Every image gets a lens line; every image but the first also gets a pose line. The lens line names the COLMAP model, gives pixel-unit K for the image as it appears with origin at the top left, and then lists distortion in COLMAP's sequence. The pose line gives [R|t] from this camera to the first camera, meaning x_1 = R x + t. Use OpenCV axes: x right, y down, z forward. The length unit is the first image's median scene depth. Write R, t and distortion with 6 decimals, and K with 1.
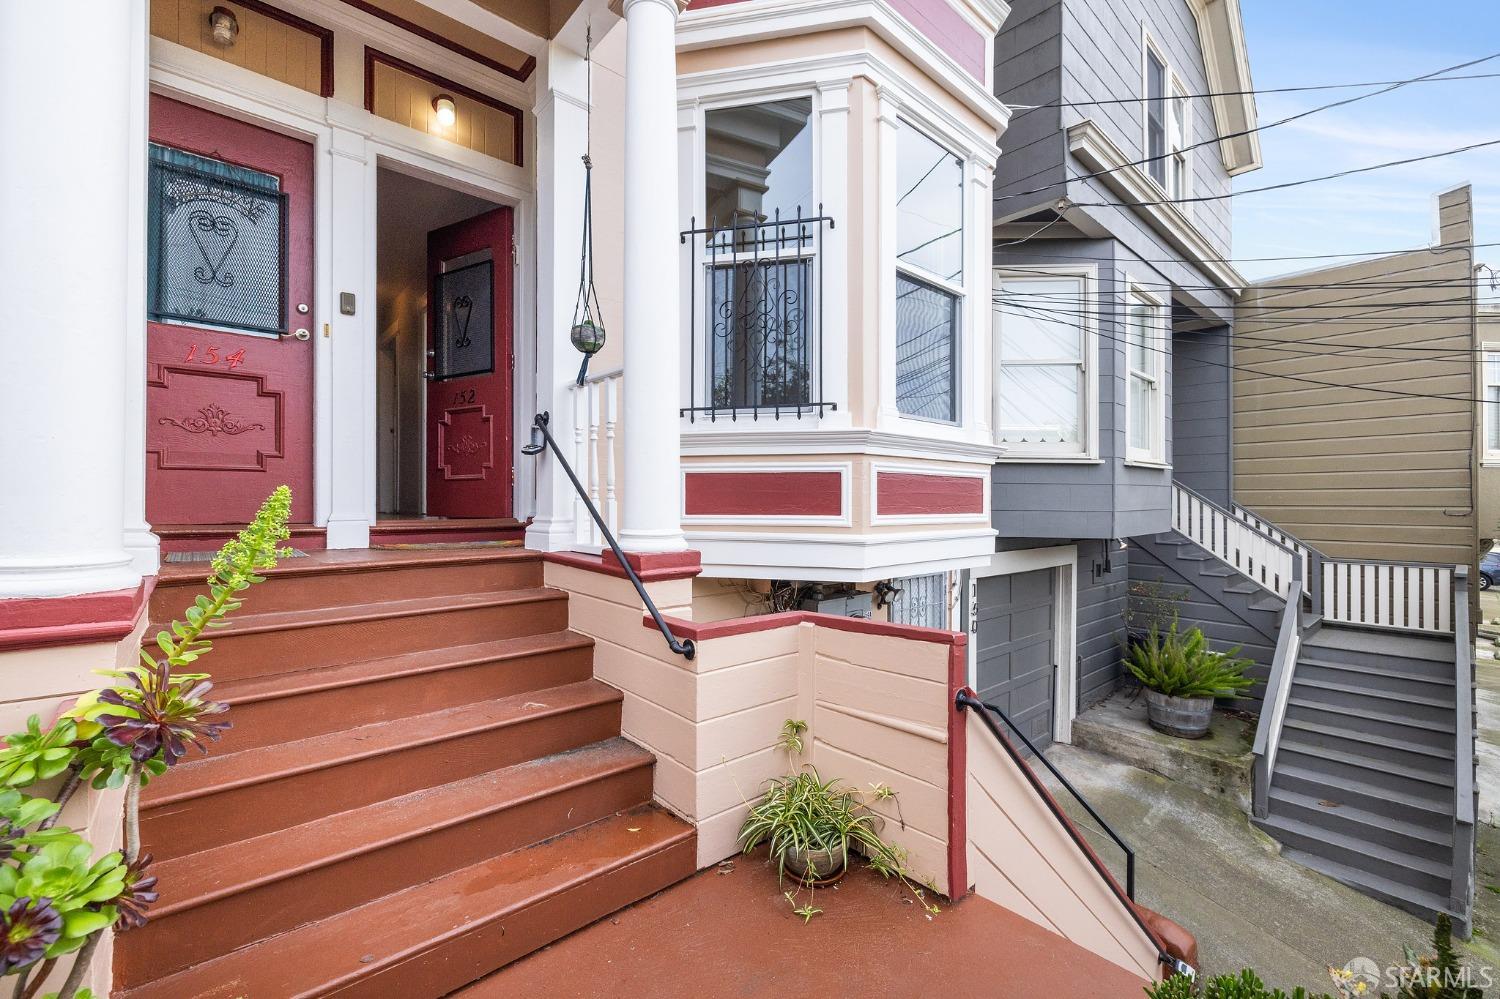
lens RADIAL K [[645.5, 0, 743.3], [0, 645.5, 485.9], [0, 0, 1]] dist [-0.000318, -0.000118]
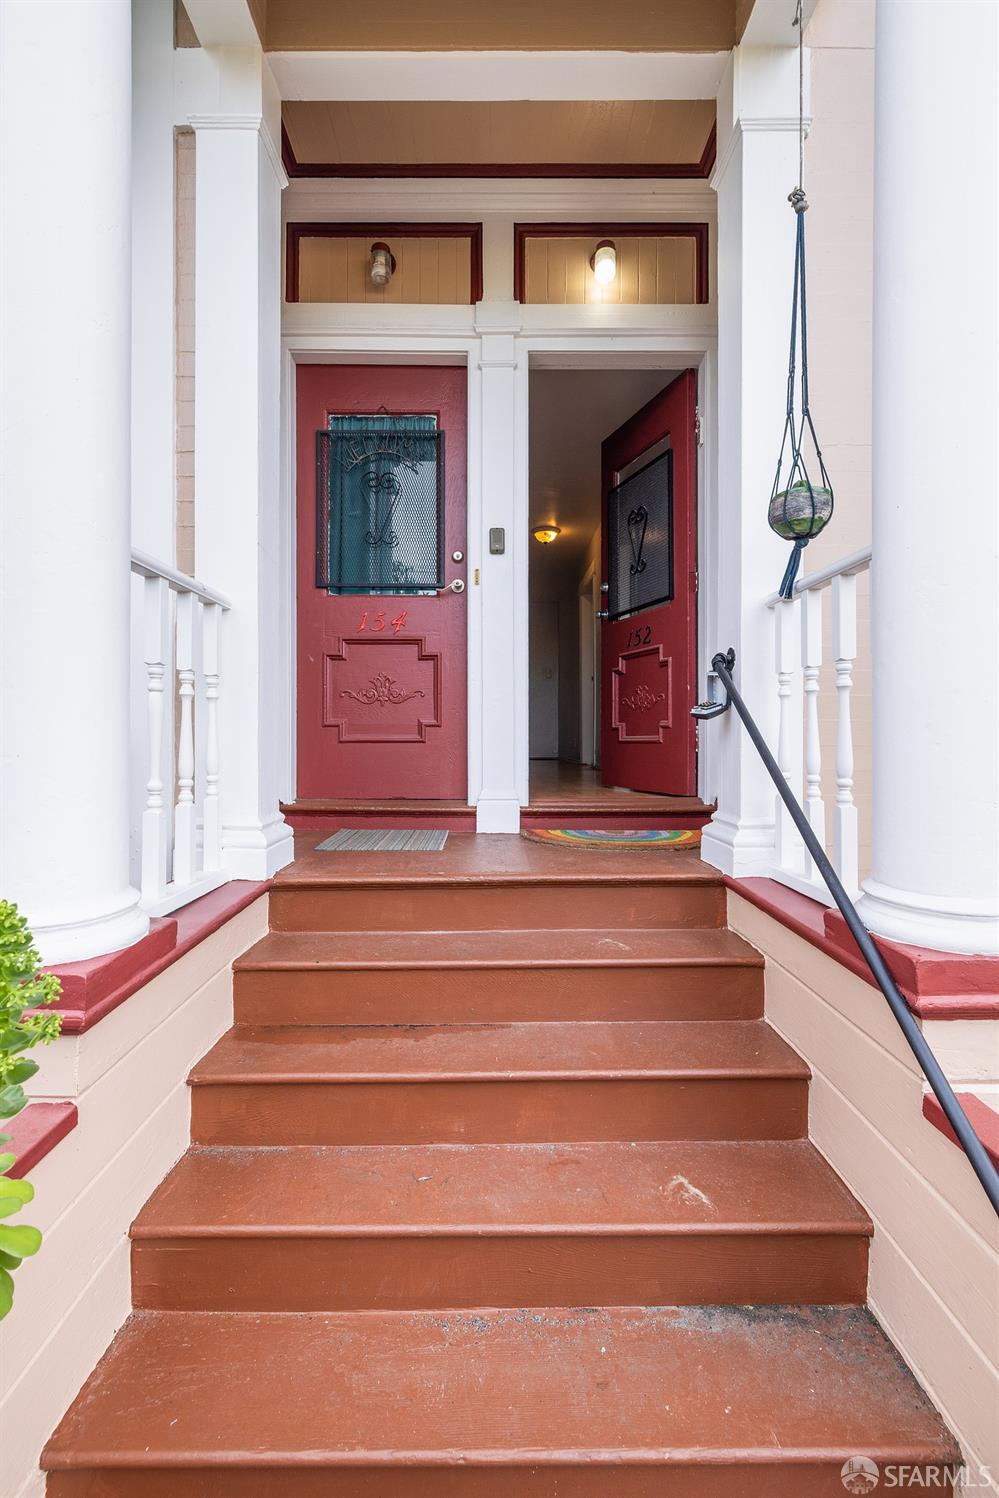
lens RADIAL K [[644.6, 0, 491.1], [0, 644.6, 747.8], [0, 0, 1]] dist [-0.000318, -0.000118]
pose [[0.758320, 0.008596, -0.651826, -0.069765], [0.021098, 0.999066, 0.037720, -0.045789], [0.651541, -0.042356, 0.757430, 0.357472]]
